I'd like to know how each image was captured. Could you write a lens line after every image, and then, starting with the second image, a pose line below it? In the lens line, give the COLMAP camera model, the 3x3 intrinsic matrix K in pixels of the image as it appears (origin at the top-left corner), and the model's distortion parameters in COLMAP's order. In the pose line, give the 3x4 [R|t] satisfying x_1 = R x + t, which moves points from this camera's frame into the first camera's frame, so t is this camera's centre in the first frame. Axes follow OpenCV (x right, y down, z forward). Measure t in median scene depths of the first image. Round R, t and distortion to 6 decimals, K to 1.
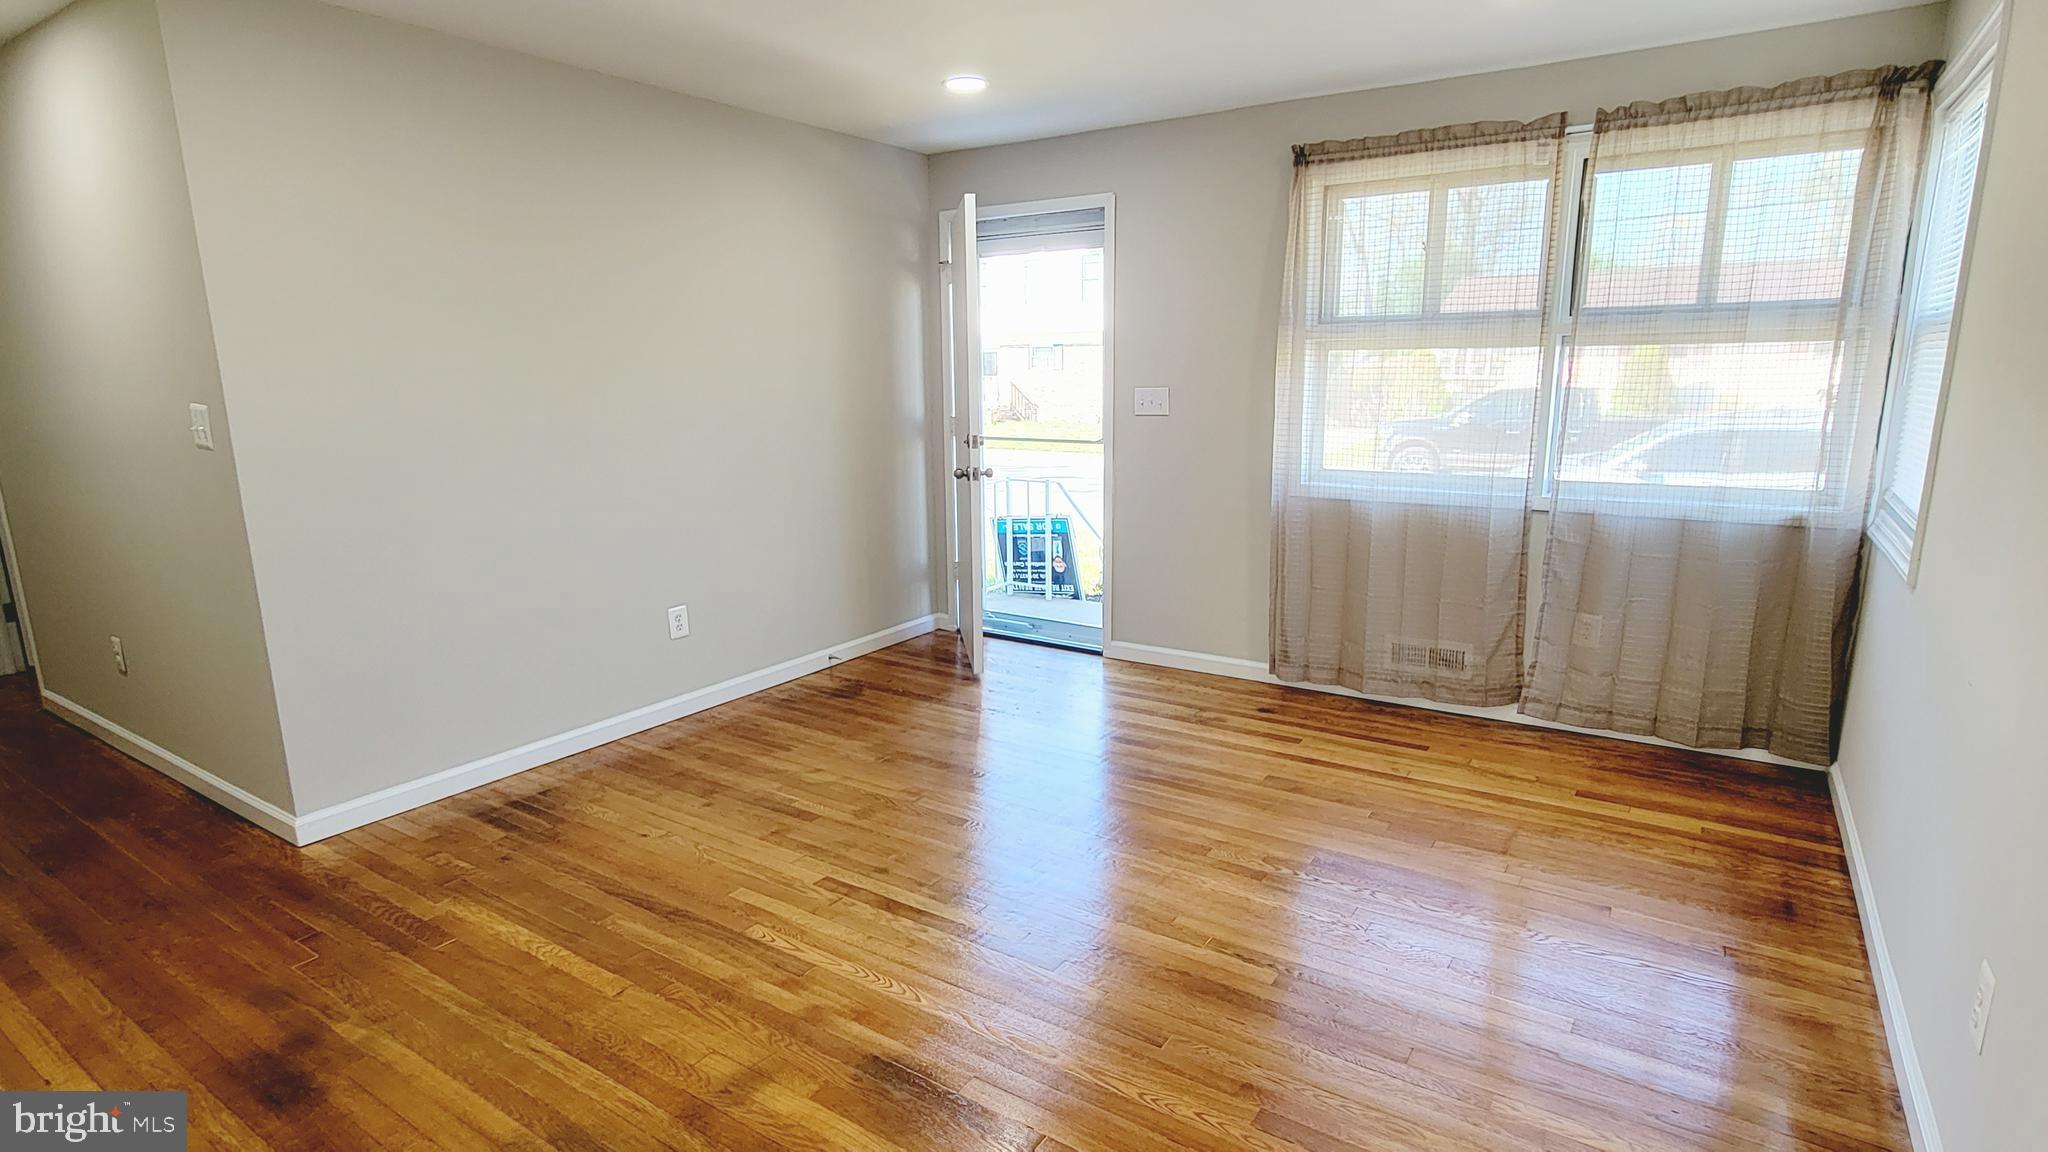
lens RADIAL K [[1037.2, 0, 1027.0], [0, 1037.2, 583.4], [0, 0, 1]] dist [-0.001613, -0.000840]
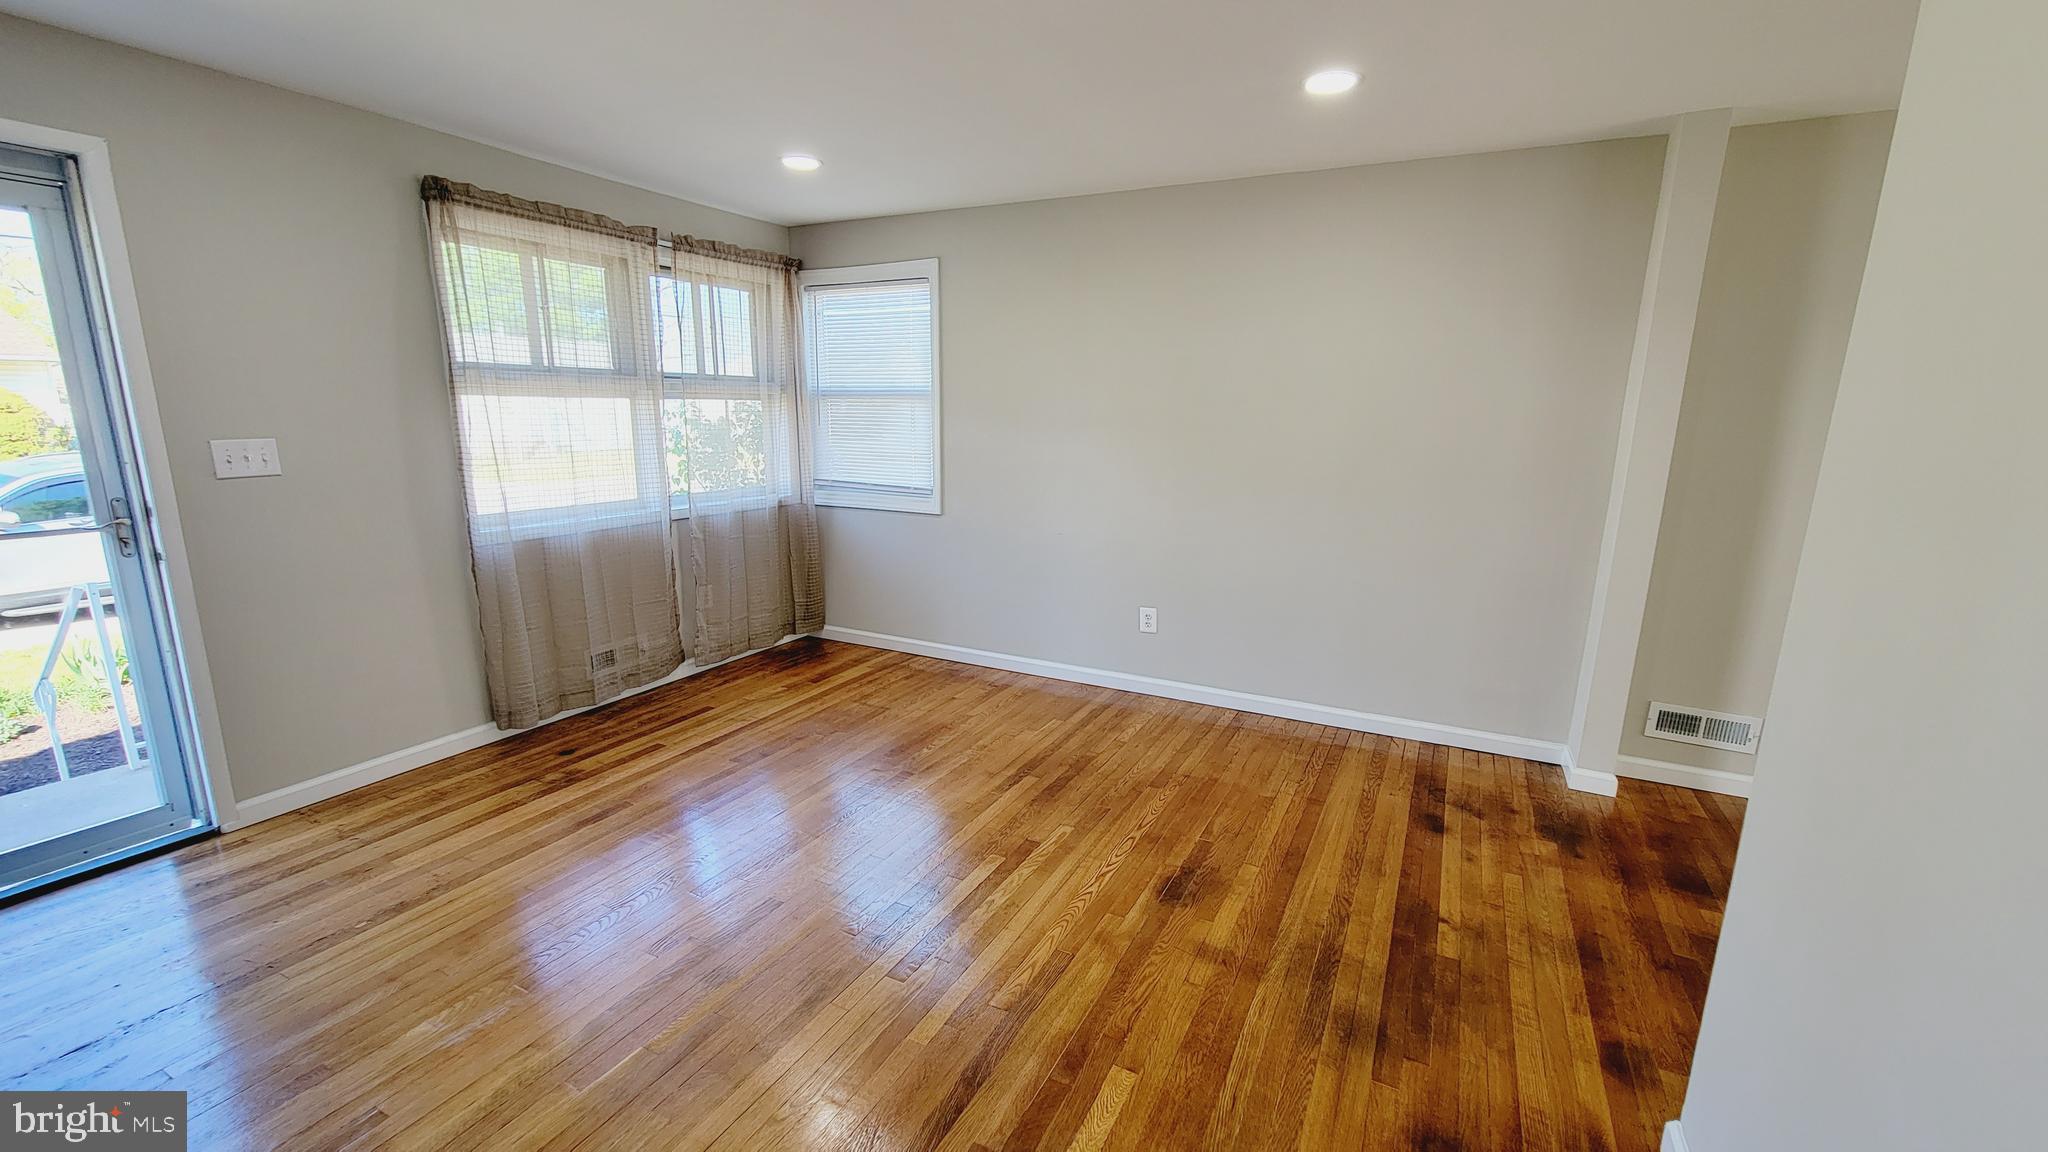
lens RADIAL K [[830.5, 0, 1029.5], [0, 830.5, 583.3], [0, 0, 1]] dist [0.000427, 0.000031]
pose [[-0.114902, -0.194394, 0.974171, -0.662507], [0.189454, 0.958377, 0.213588, -0.140662], [-0.975143, 0.209103, -0.073291, 0.666964]]
